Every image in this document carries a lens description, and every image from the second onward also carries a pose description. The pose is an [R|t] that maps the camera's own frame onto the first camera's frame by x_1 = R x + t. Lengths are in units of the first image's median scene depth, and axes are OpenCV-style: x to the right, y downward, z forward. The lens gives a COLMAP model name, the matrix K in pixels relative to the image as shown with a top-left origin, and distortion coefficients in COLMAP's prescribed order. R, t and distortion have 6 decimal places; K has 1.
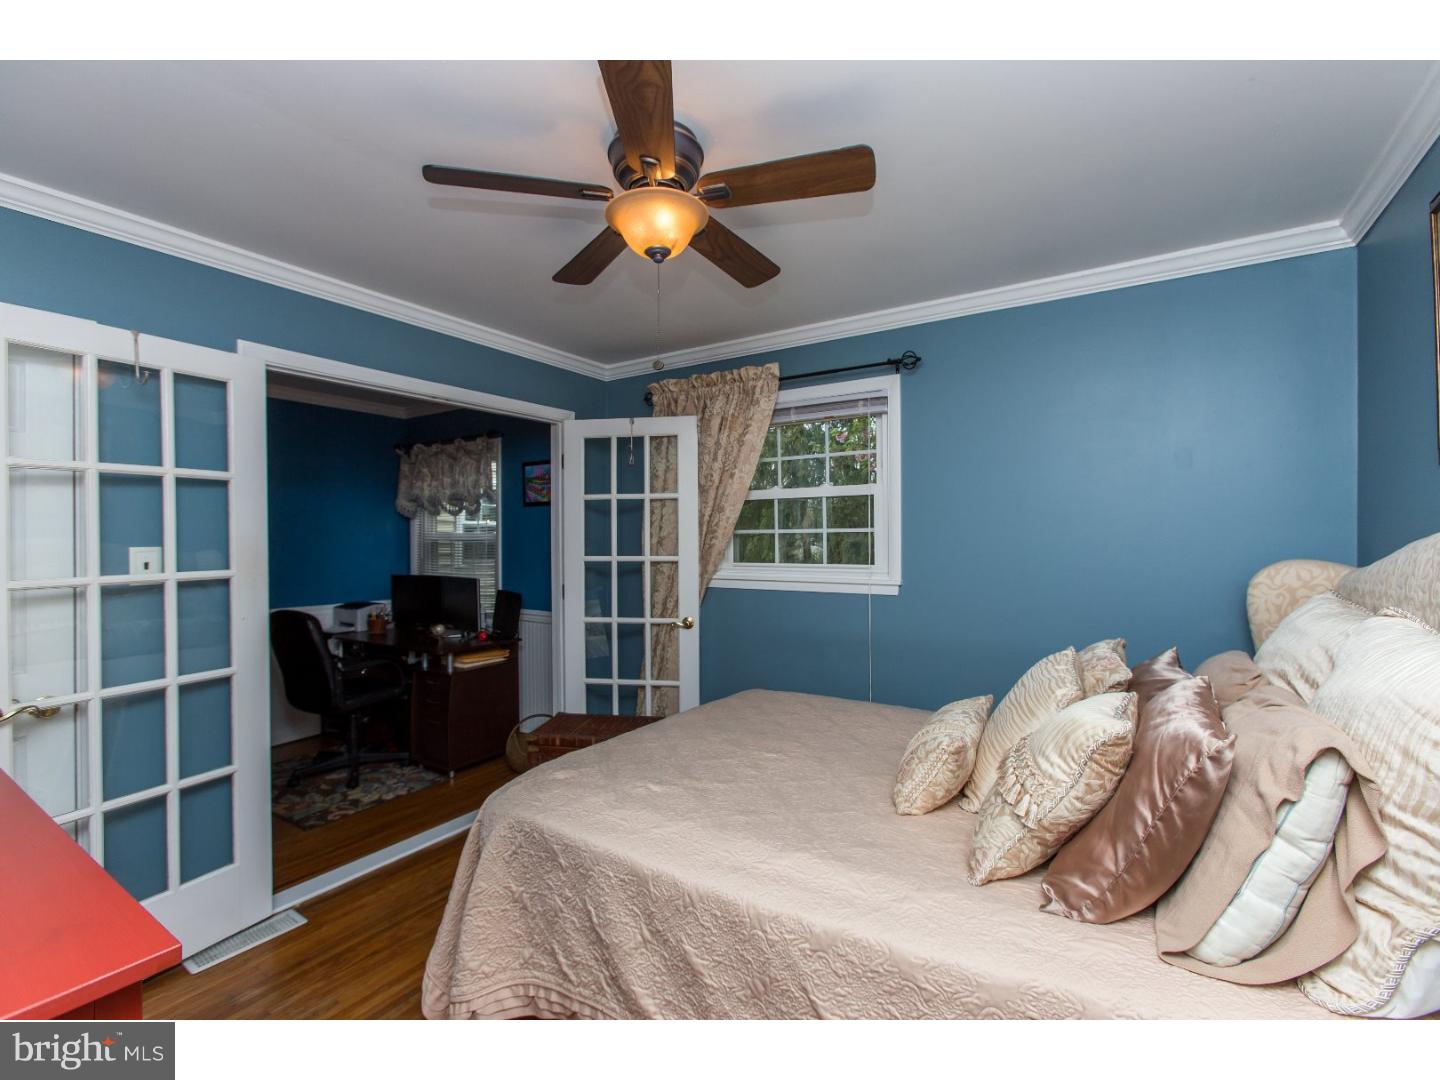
lens RADIAL K [[654.2, 0, 720.0], [0, 654.2, 540.0], [0, 0, 1]] dist [0.000493, 0.000661]
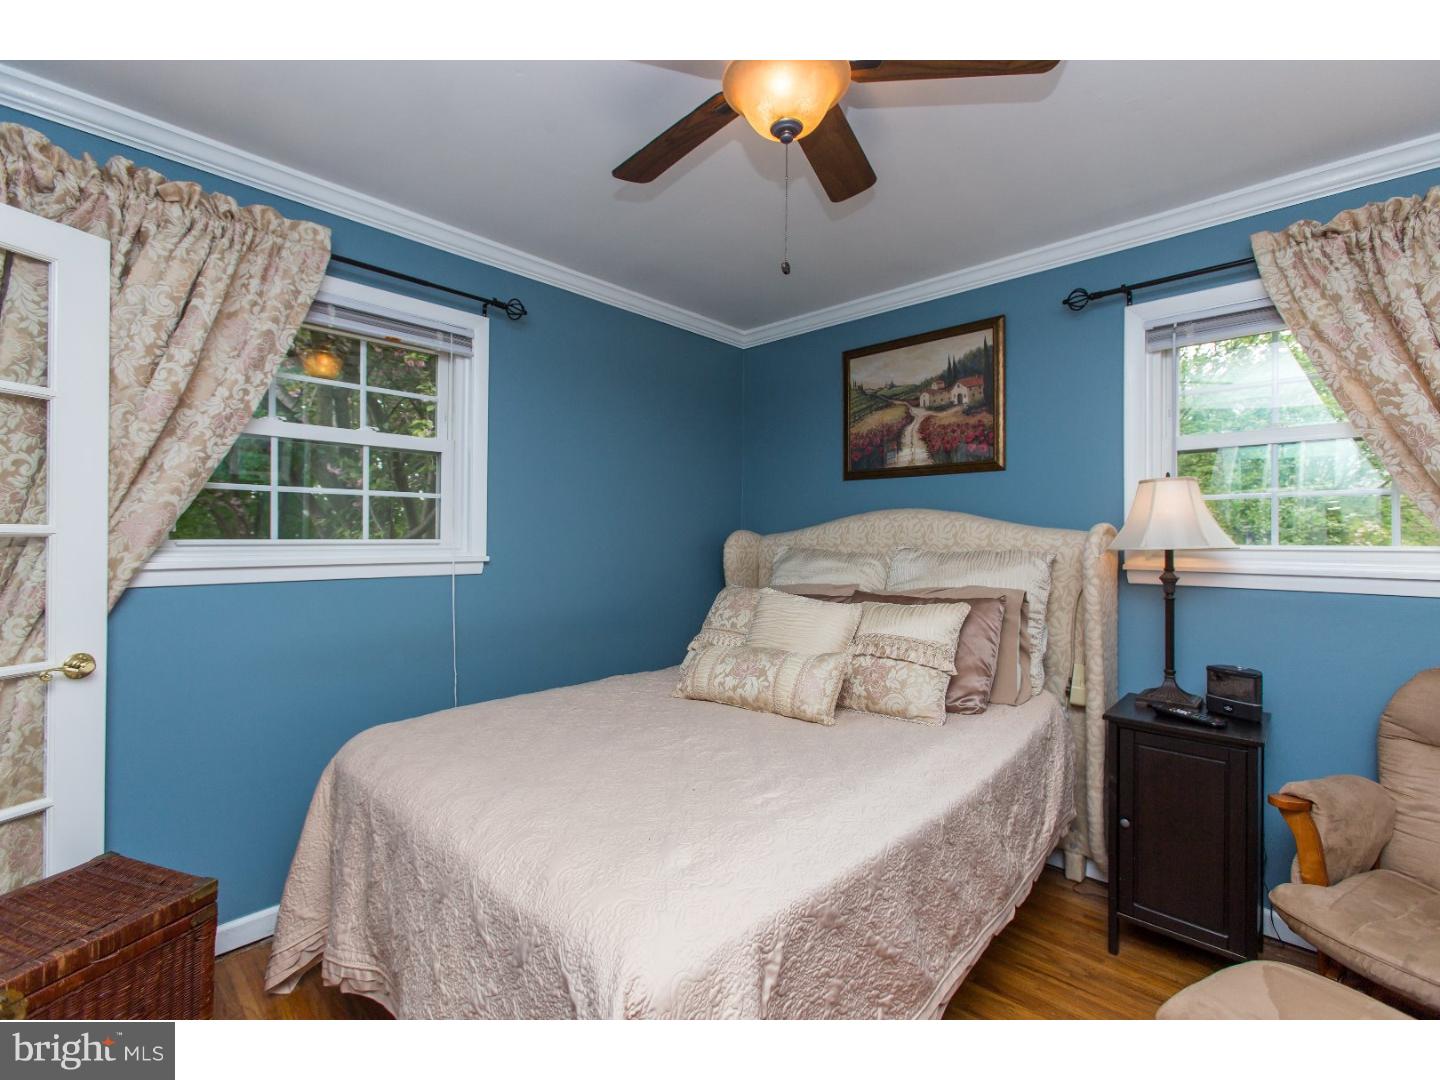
lens RADIAL K [[654.2, 0, 720.0], [0, 654.2, 540.0], [0, 0, 1]] dist [0.000493, 0.000661]
pose [[0.168239, 0.005175, 0.985733, -0.489036], [0.000738, 0.999985, -0.005376, 0.042558], [-0.985746, 0.001632, 0.168233, 0.506797]]
